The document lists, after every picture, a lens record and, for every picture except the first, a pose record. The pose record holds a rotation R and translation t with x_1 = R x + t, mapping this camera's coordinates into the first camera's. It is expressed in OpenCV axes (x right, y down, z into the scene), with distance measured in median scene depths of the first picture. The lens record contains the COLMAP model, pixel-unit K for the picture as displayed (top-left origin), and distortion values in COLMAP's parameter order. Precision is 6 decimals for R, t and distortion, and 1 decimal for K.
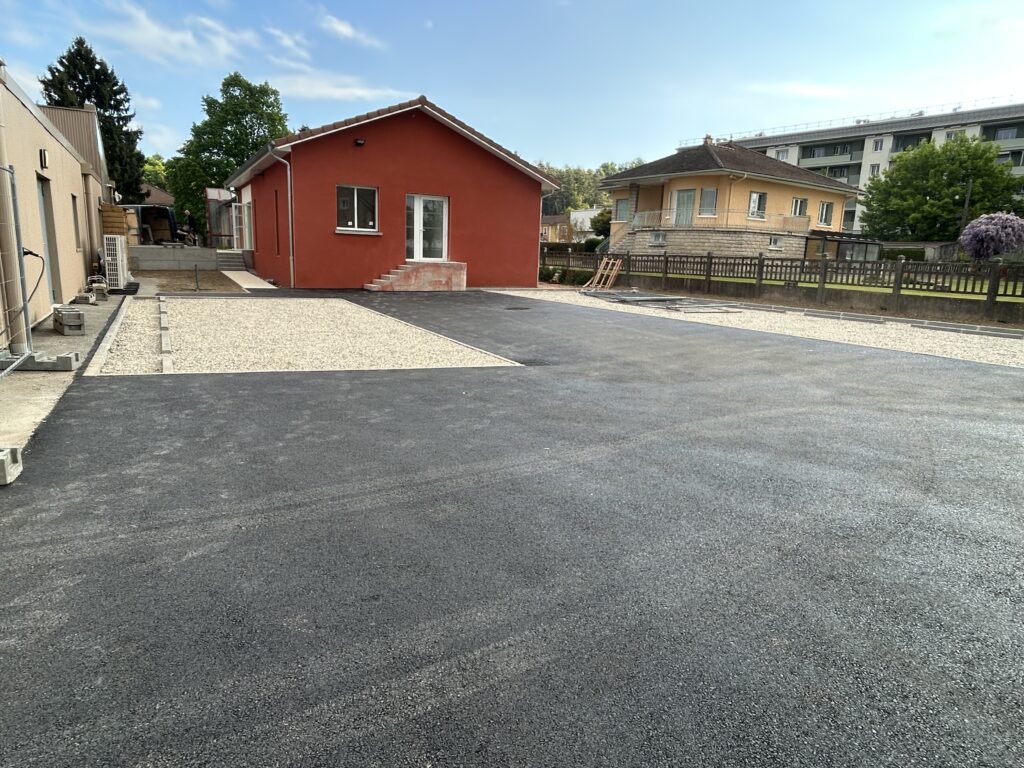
lens RADIAL K [[629.4, 0, 512.3], [0, 629.4, 380.4], [0, 0, 1]] dist [0.002923, 0.001106]
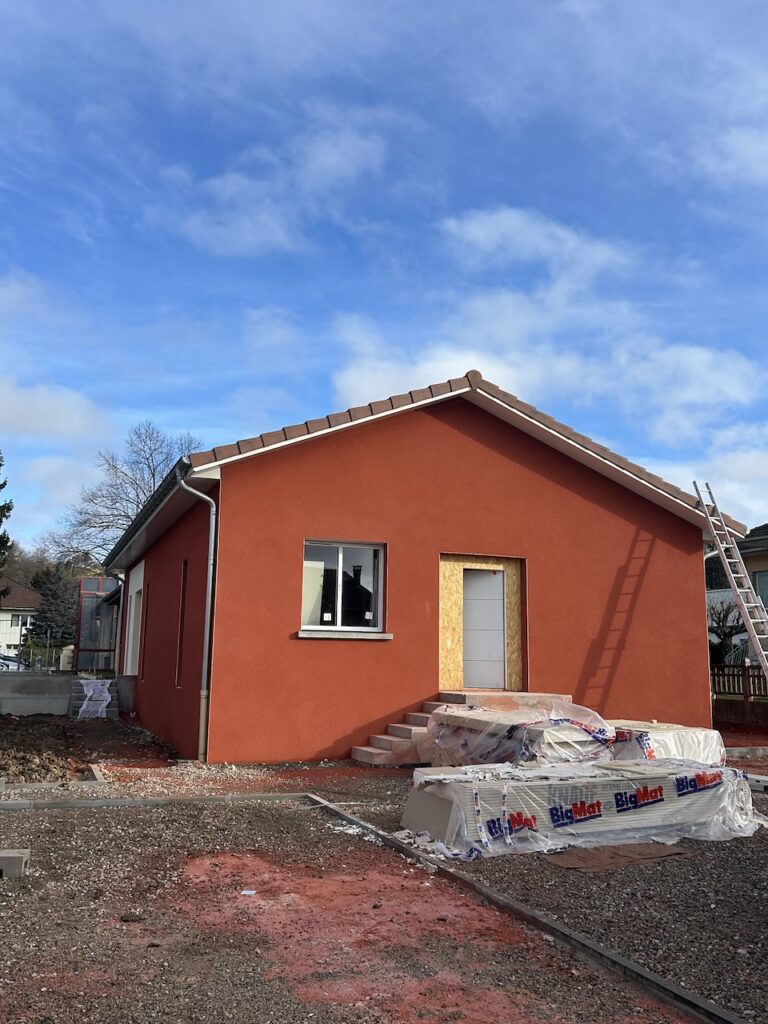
lens RADIAL K [[896.8, 0, 382.5], [0, 896.8, 511.9], [0, 0, 1]] dist [-0.000595, -0.000011]
pose [[0.990503, -0.046697, -0.129317, -0.122526], [-0.003201, 0.932470, -0.361234, -0.076301], [0.137453, 0.358218, 0.923465, 0.342325]]
